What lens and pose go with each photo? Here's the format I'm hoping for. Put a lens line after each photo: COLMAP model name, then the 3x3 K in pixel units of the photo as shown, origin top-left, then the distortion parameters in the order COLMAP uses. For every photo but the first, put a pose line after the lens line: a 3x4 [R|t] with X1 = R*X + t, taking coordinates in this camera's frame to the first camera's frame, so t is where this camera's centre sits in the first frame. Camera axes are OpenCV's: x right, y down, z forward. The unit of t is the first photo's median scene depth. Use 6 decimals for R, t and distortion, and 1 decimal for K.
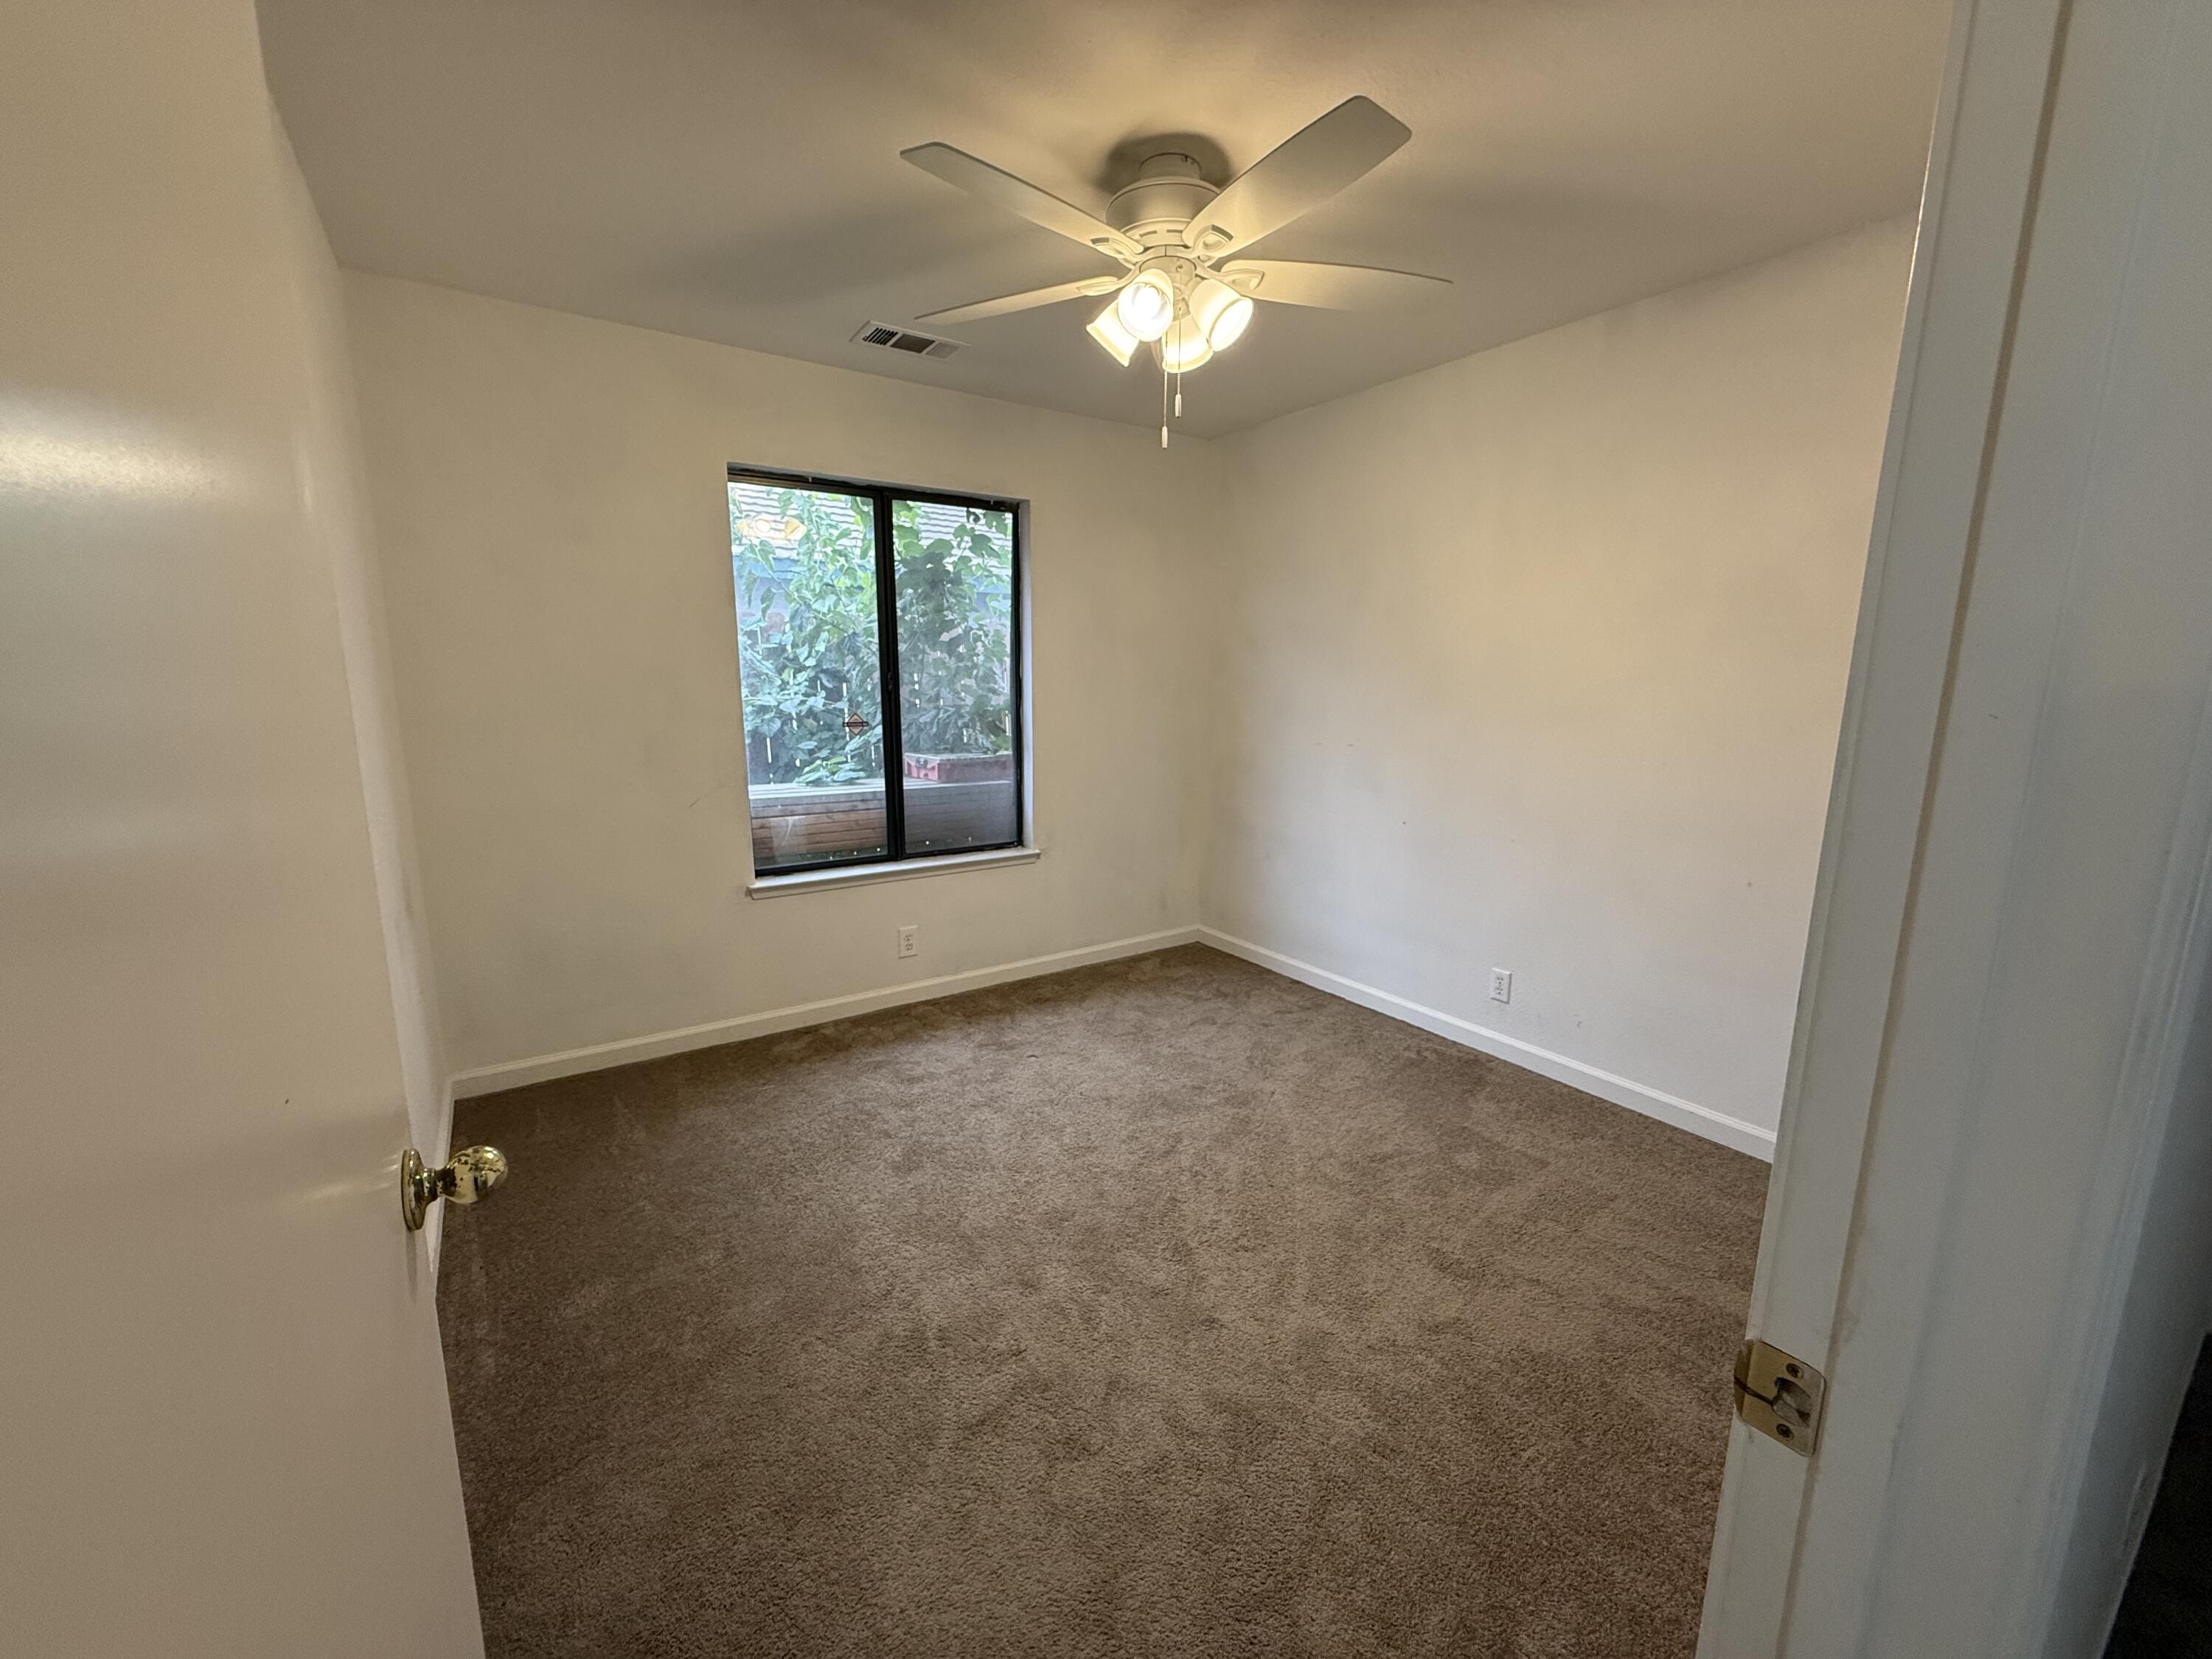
lens RADIAL K [[883.6, 0, 1105.9], [0, 883.6, 830.4], [0, 0, 1]] dist [0.003580, -0.000100]
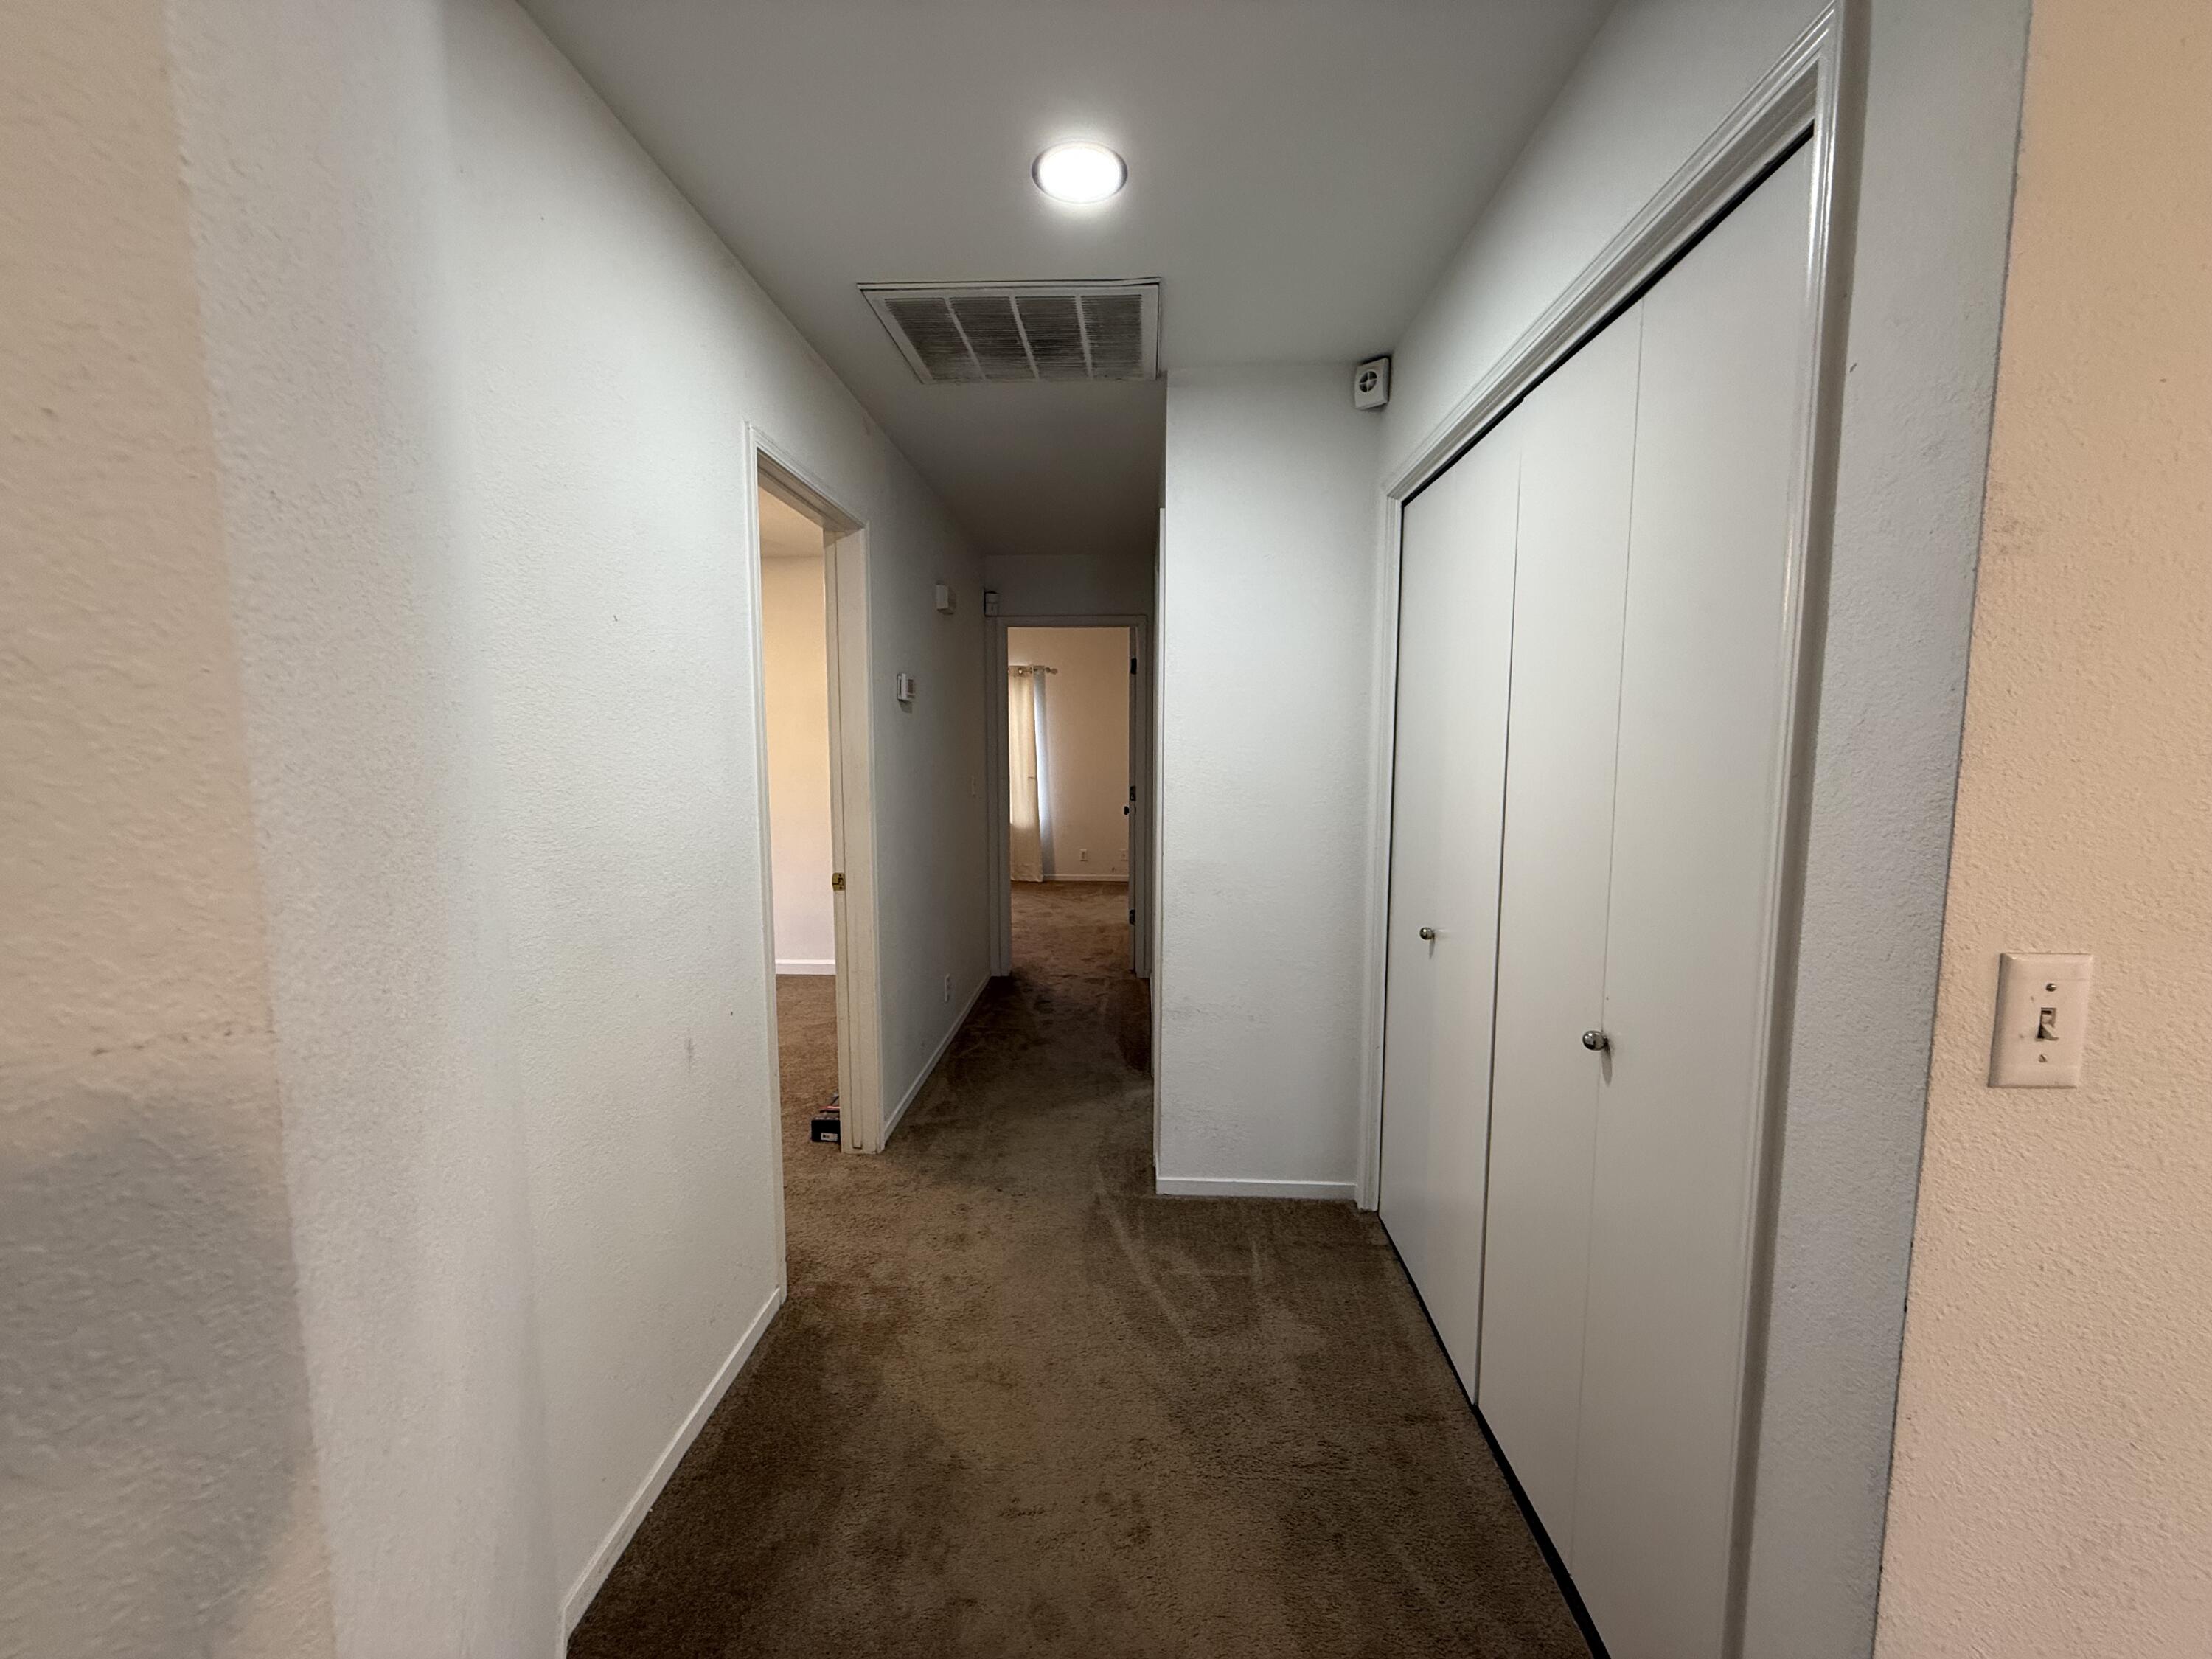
lens RADIAL K [[883.6, 0, 1104.4], [0, 883.6, 829.3], [0, 0, 1]] dist [0.003580, -0.000100]
pose [[0.599105, -0.088664, 0.795746, -0.505748], [0.147235, 0.989101, -0.000643, 0.130010], [-0.787016, 0.117546, 0.605630, -0.814196]]
